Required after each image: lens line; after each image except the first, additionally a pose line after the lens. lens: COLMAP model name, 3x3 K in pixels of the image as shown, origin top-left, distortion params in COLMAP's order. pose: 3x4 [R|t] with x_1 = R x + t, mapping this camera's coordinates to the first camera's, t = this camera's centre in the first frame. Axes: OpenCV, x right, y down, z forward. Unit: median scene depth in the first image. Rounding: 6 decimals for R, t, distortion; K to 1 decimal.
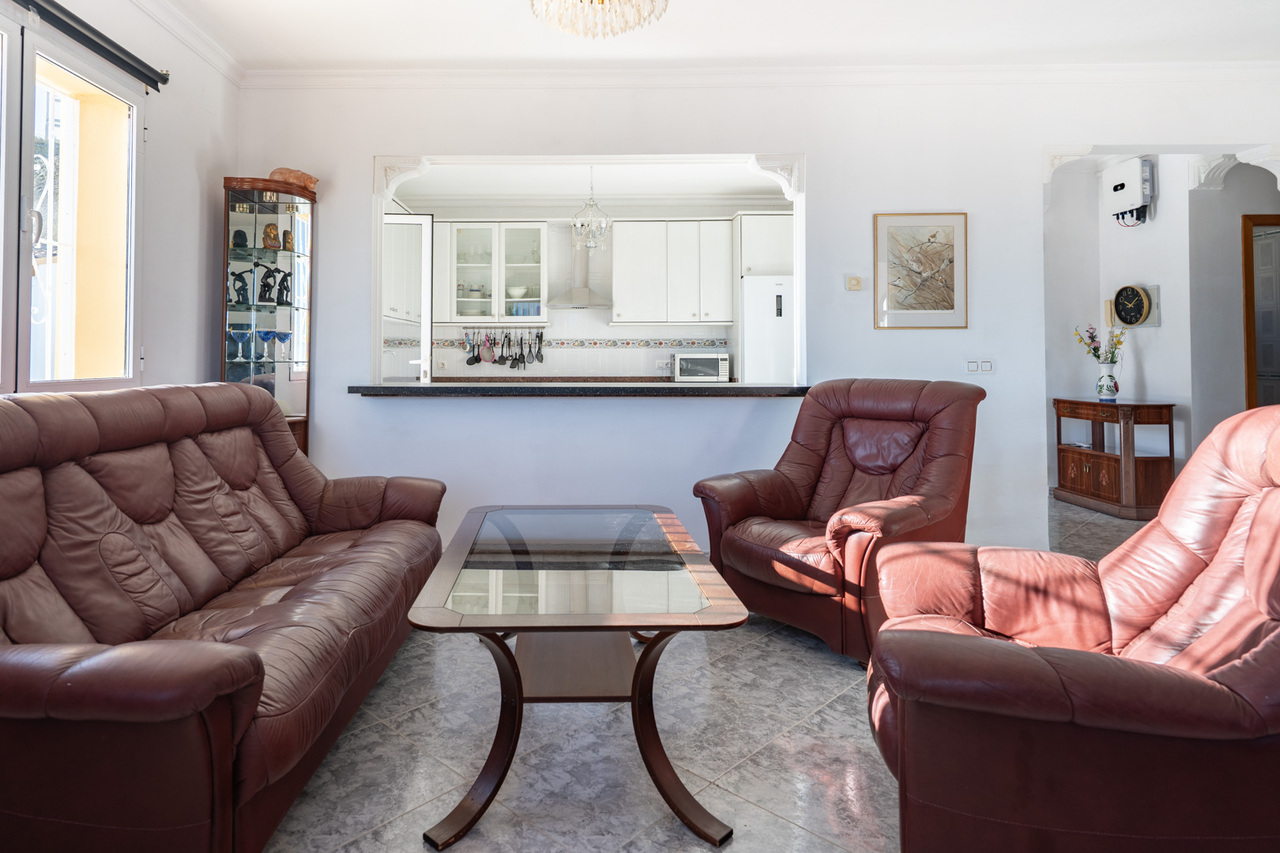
lens RADIAL K [[714.5, 0, 601.4], [0, 714.5, 354.1], [0, 0, 1]] dist [0.007131, 0.001912]
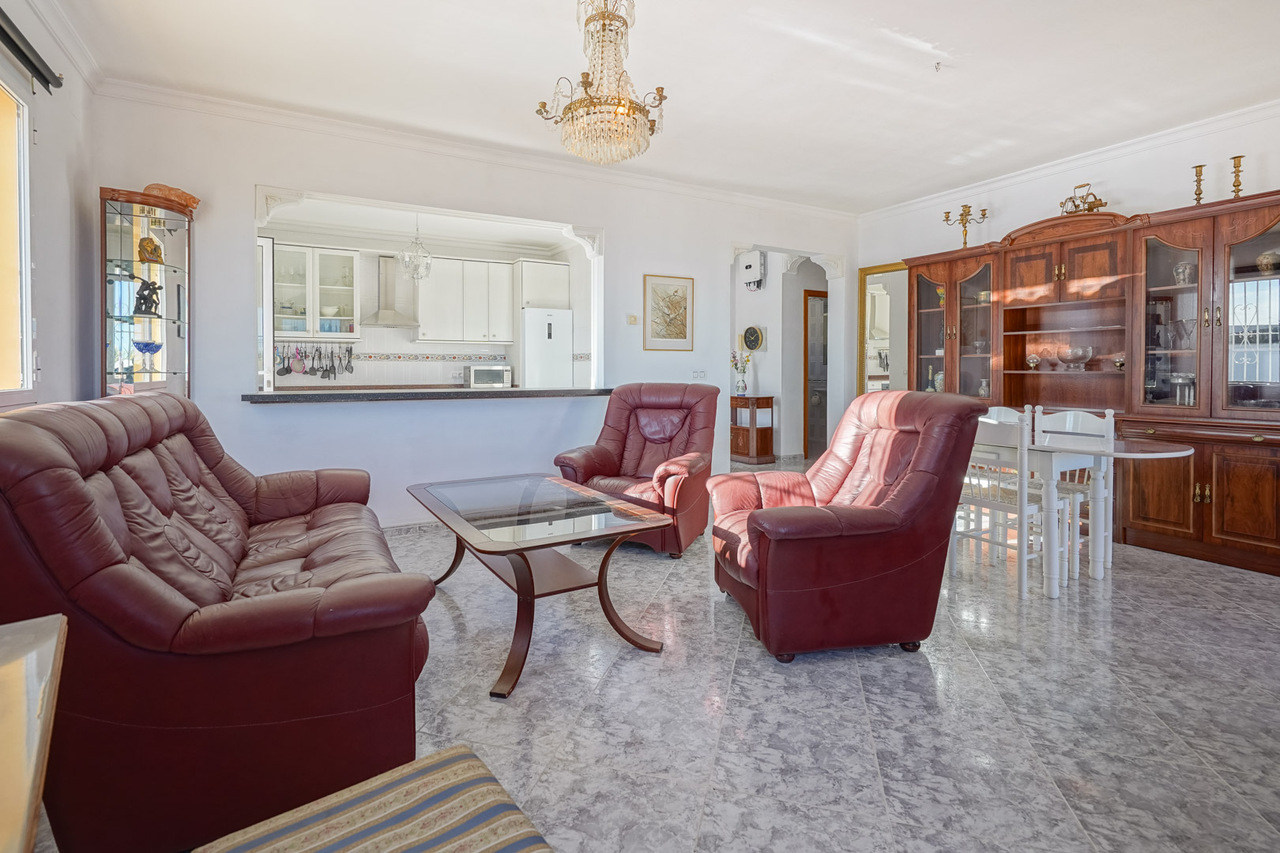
lens RADIAL K [[592.0, 0, 626.2], [0, 592.0, 380.7], [0, 0, 1]] dist [0.012695, -0.001426]
pose [[0.869518, -0.008319, 0.493831, -0.273923], [-0.003453, 0.999731, 0.022921, 0.000972], [-0.493889, -0.021636, 0.869256, -0.078686]]
